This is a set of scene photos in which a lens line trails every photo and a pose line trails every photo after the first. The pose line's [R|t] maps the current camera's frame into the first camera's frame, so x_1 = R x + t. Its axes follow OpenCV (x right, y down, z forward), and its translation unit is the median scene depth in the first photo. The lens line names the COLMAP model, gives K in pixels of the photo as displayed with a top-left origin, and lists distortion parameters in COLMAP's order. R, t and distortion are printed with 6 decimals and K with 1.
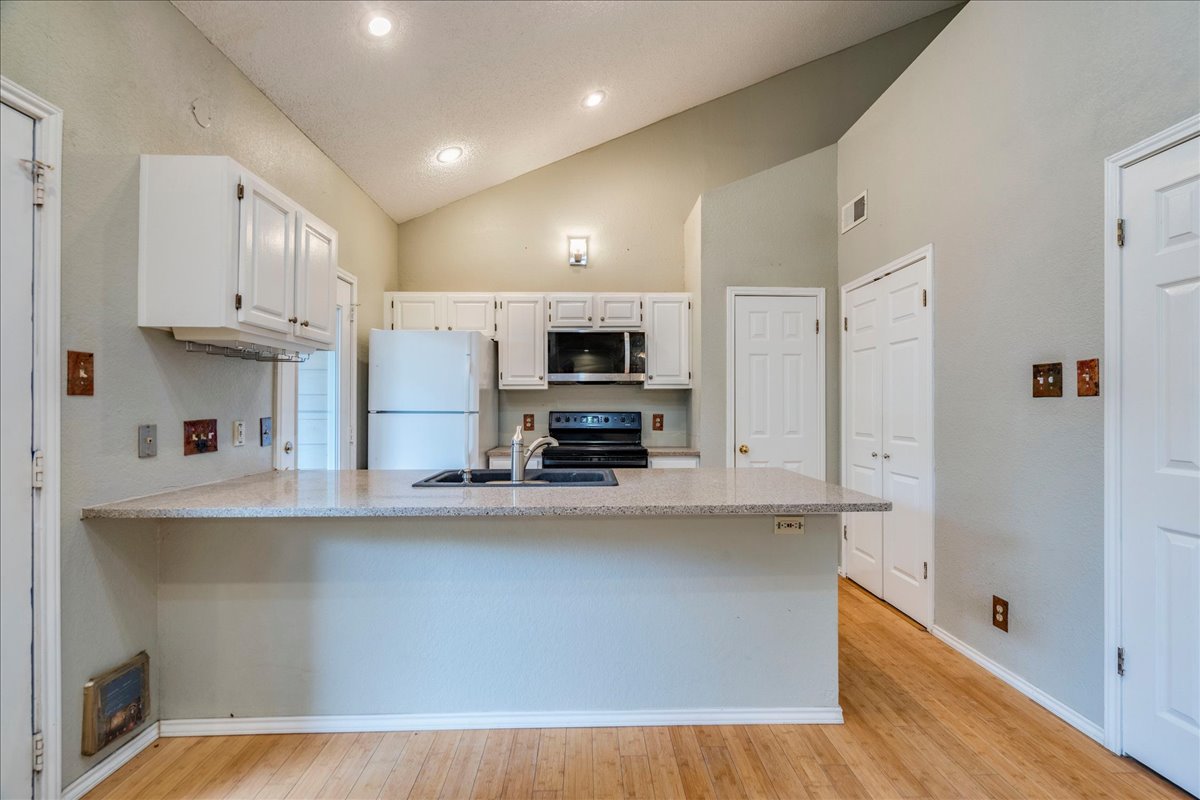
lens RADIAL K [[544.9, 0, 602.6], [0, 544.9, 411.1], [0, 0, 1]] dist [-0.000715, 0.000195]
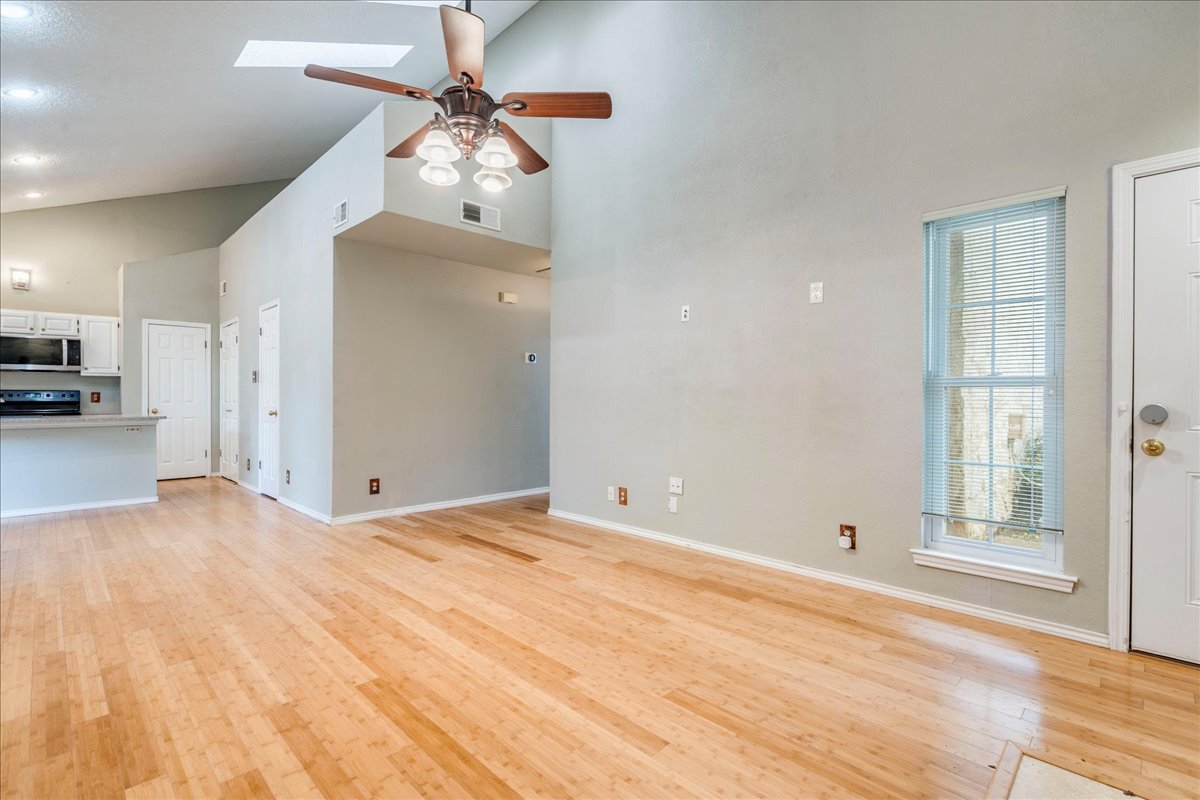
lens RADIAL K [[550.1, 0, 594.6], [0, 550.1, 399.1], [0, 0, 1]] dist [-0.002137, 0.000386]
pose [[0.729707, -0.003079, 0.683753, 0.080878], [0.005024, 0.999987, -0.000859, 0.039526], [-0.683742, 0.004062, 0.729713, -1.286840]]
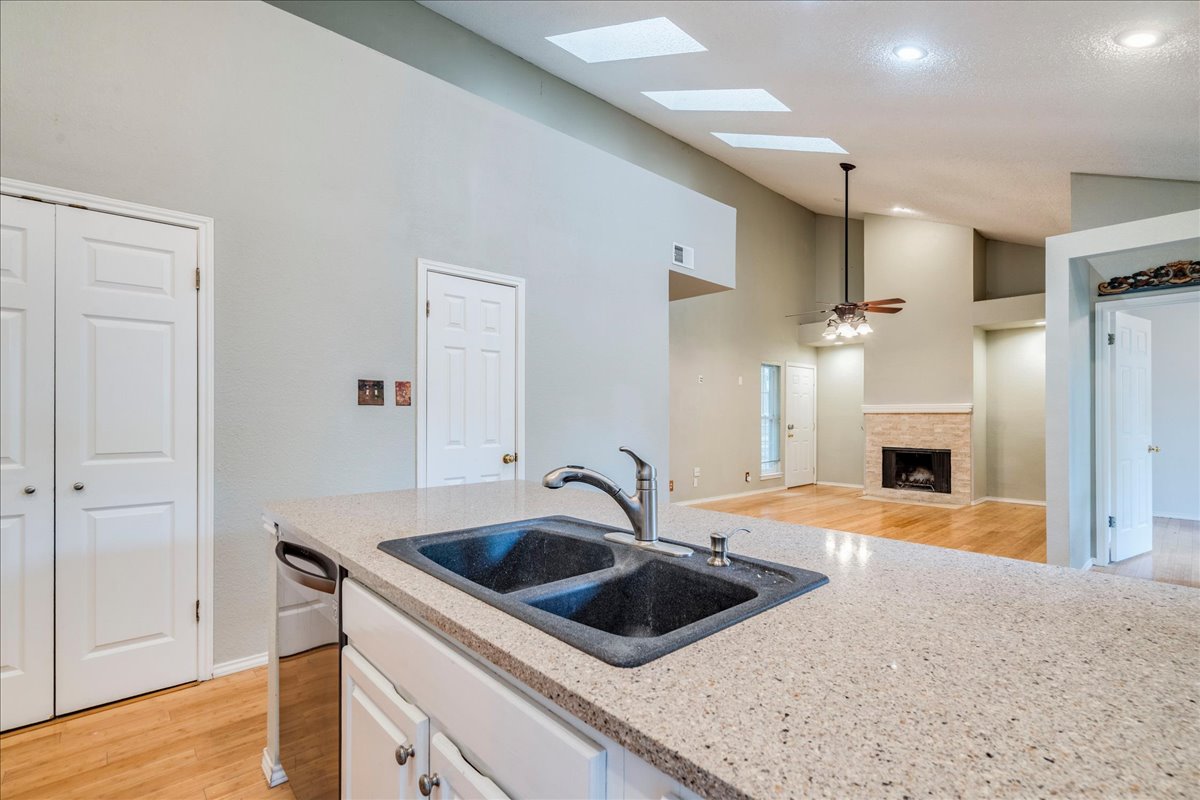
lens RADIAL K [[544.9, 0, 602.6], [0, 544.9, 411.1], [0, 0, 1]] dist [-0.000715, 0.000195]
pose [[-0.650226, 0.002896, 0.759736, -0.310317], [0.001985, 0.999996, -0.002112, -0.003705], [-0.759739, 0.000135, -0.650229, 0.775339]]
